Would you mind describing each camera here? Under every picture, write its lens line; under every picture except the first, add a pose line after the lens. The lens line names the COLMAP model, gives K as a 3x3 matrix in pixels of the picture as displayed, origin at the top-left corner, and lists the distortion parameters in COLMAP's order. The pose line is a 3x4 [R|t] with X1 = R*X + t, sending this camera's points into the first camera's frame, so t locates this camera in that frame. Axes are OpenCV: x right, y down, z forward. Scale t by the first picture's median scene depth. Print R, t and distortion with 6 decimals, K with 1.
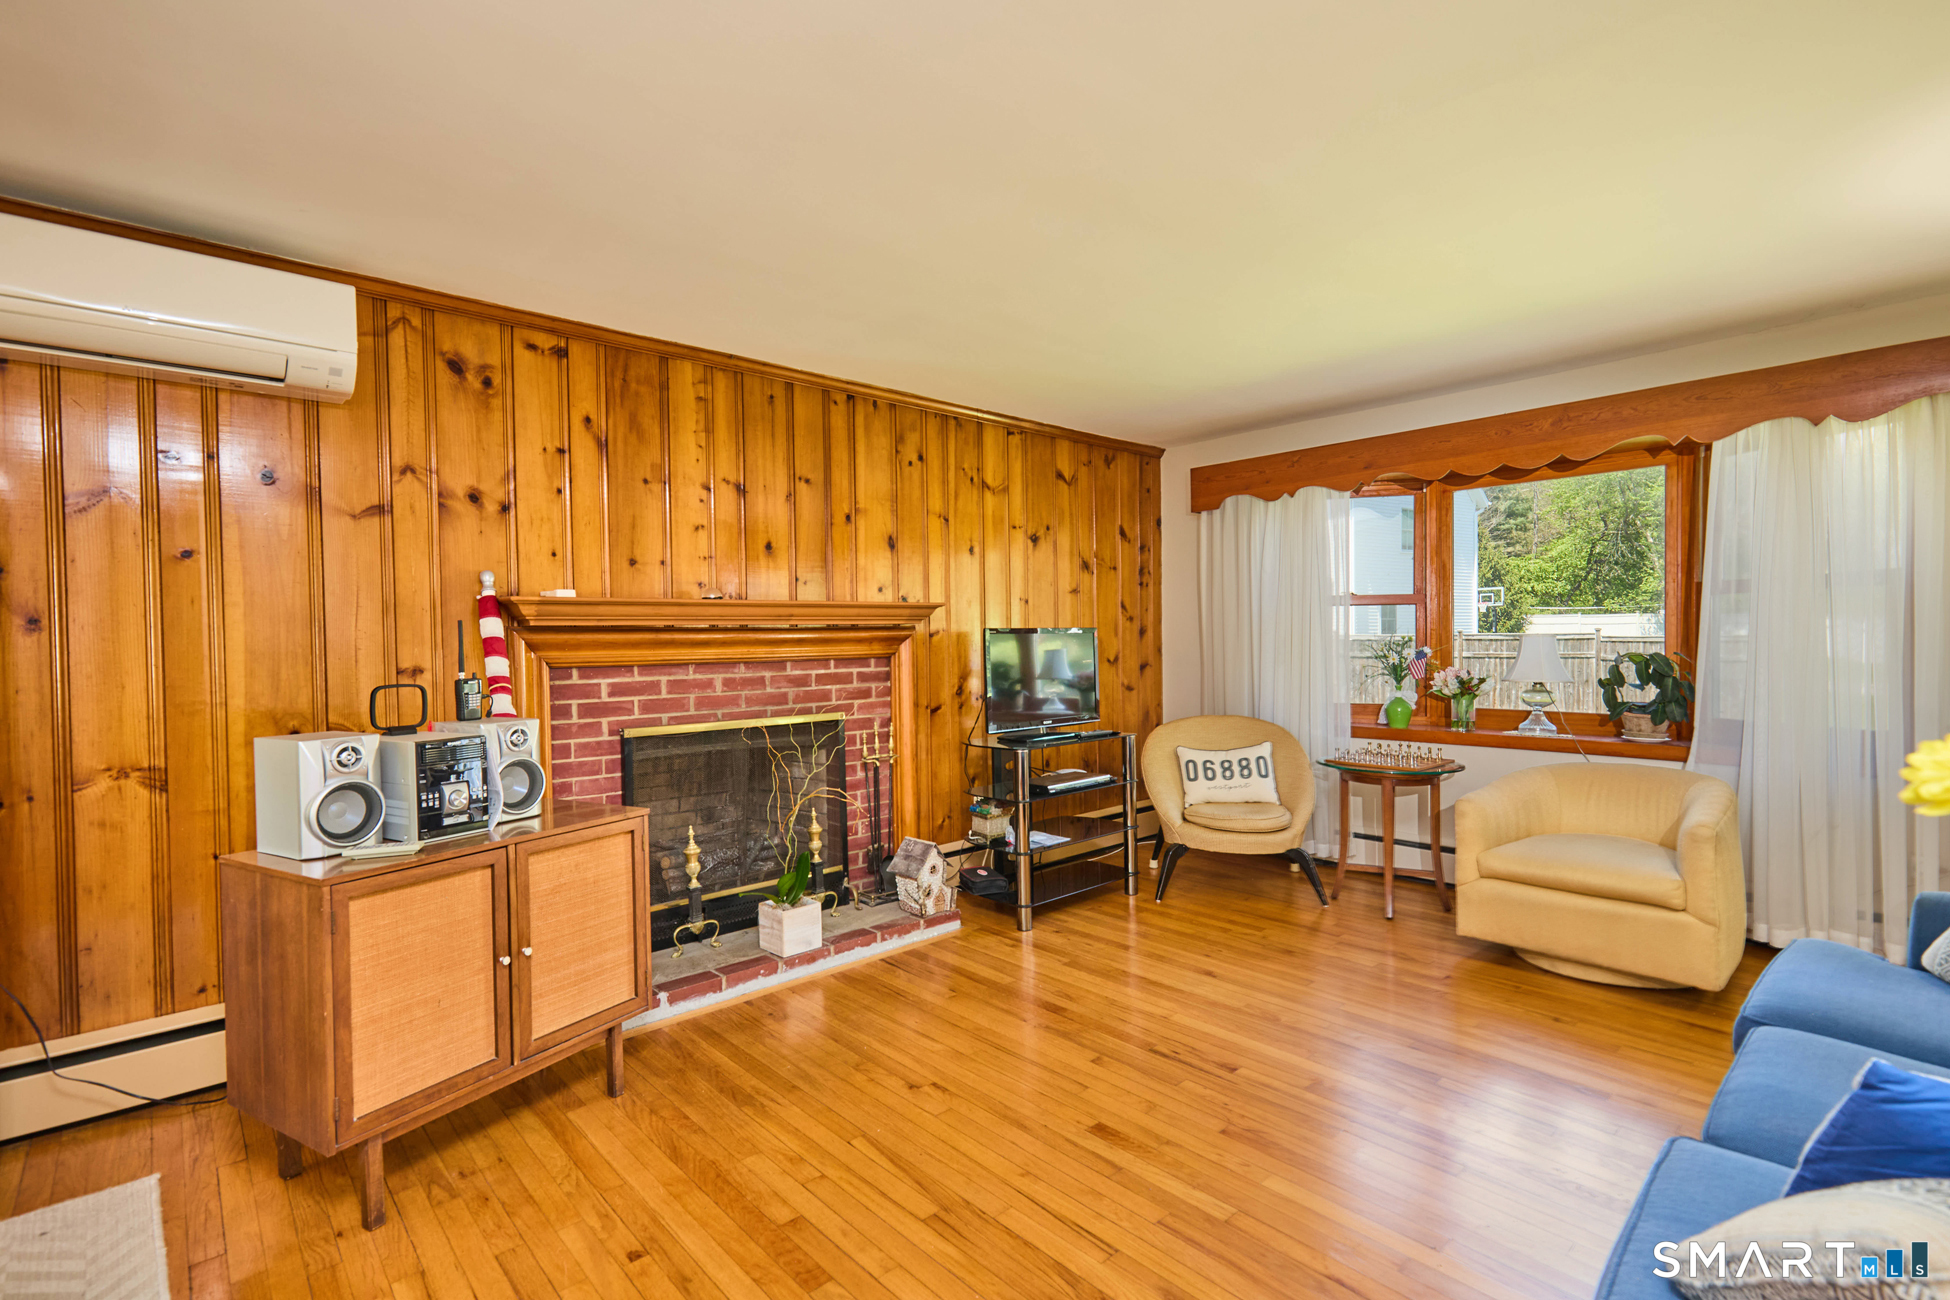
lens RADIAL K [[896.2, 0, 964.2], [0, 896.2, 649.7], [0, 0, 1]] dist [0.000449, -0.001014]
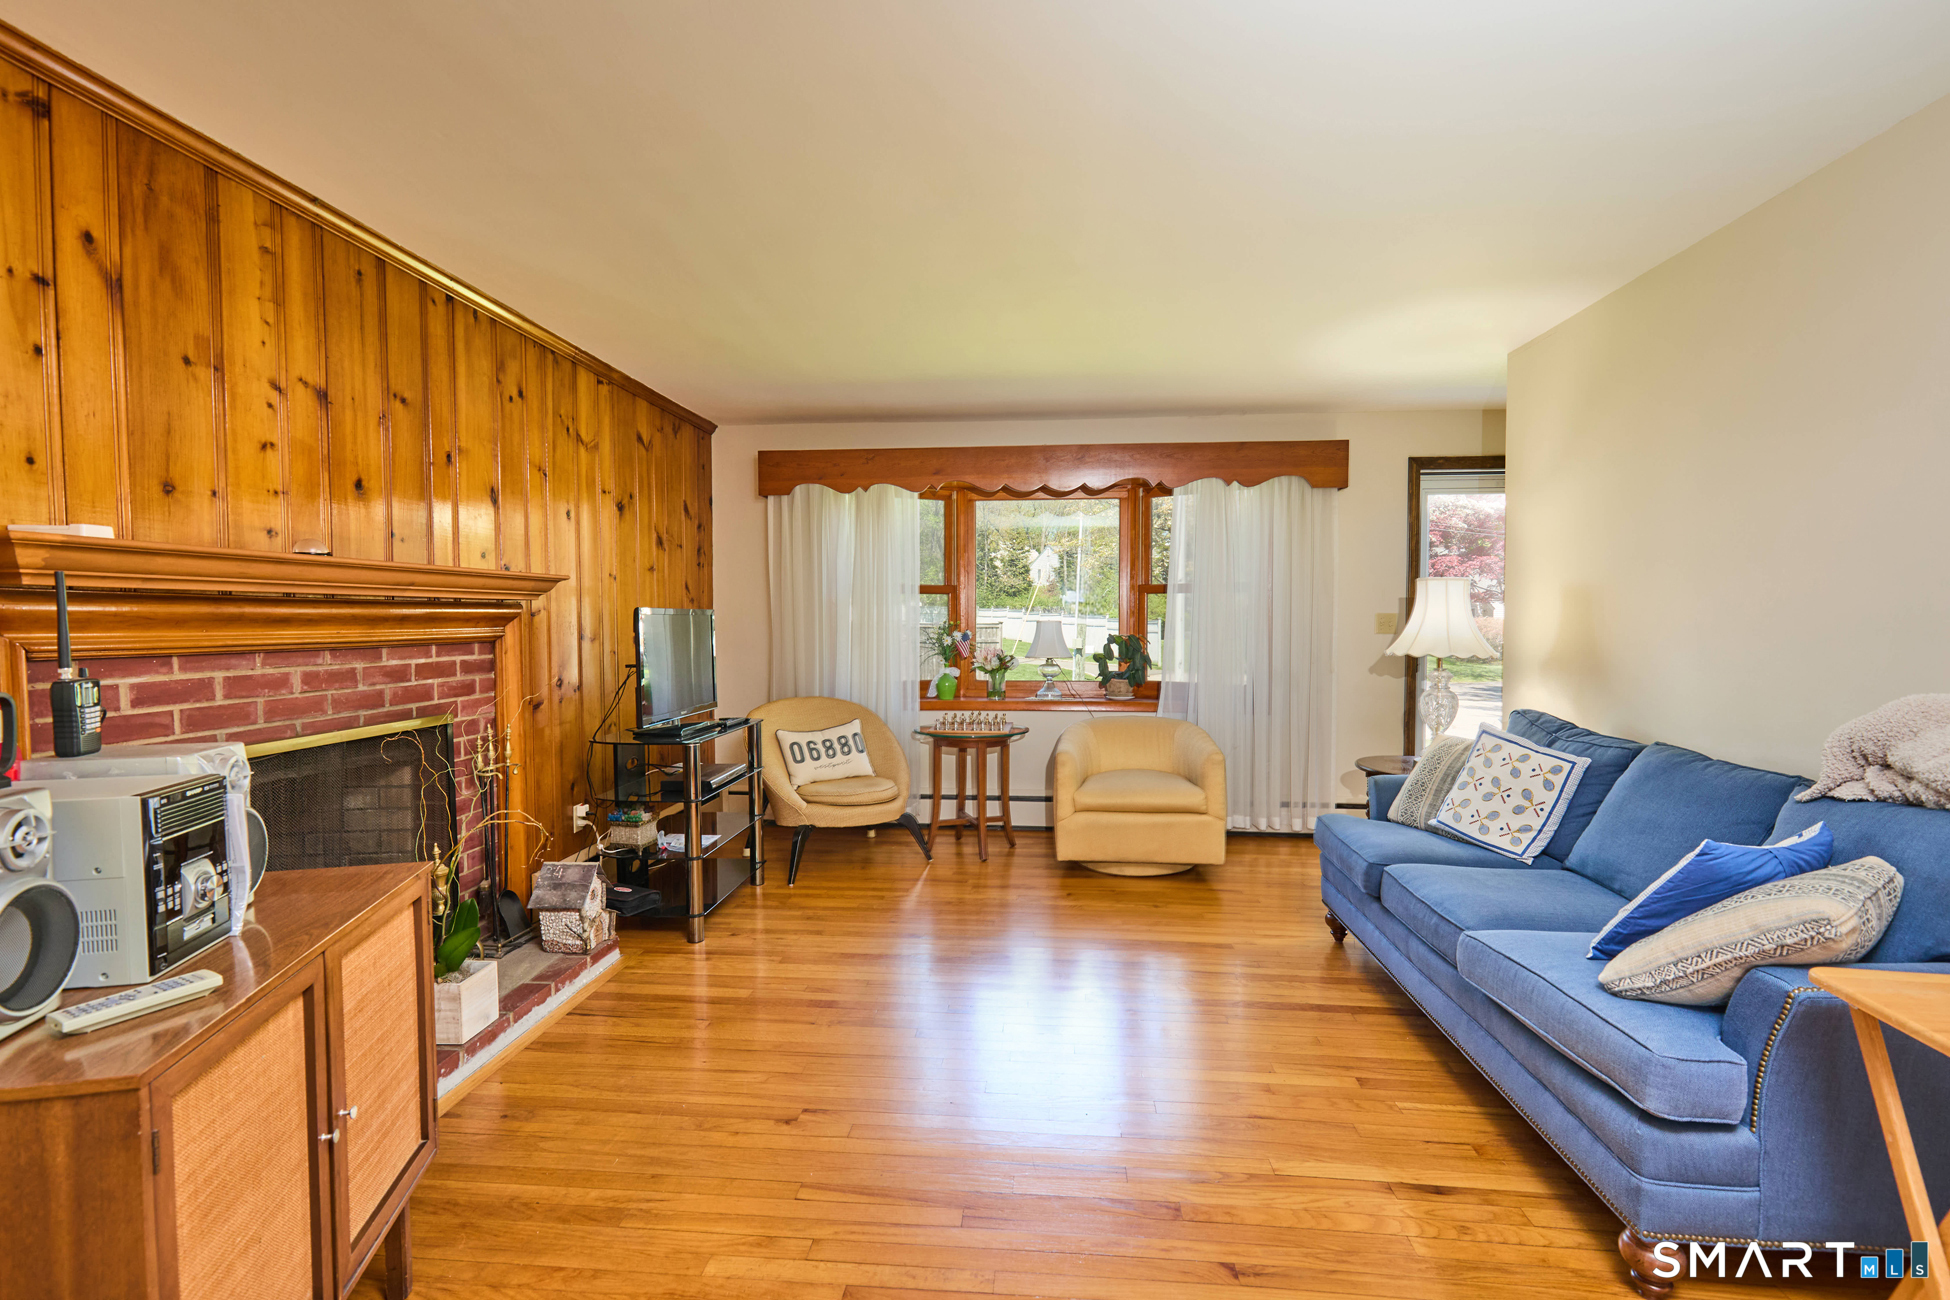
lens RADIAL K [[896.2, 0, 968.8], [0, 896.2, 651.5], [0, 0, 1]] dist [0.000449, -0.001014]
pose [[0.736910, -0.011476, 0.675894, -0.337381], [-0.000341, 0.999849, 0.017348, 0.003834], [-0.675991, -0.013015, 0.736795, 0.148168]]
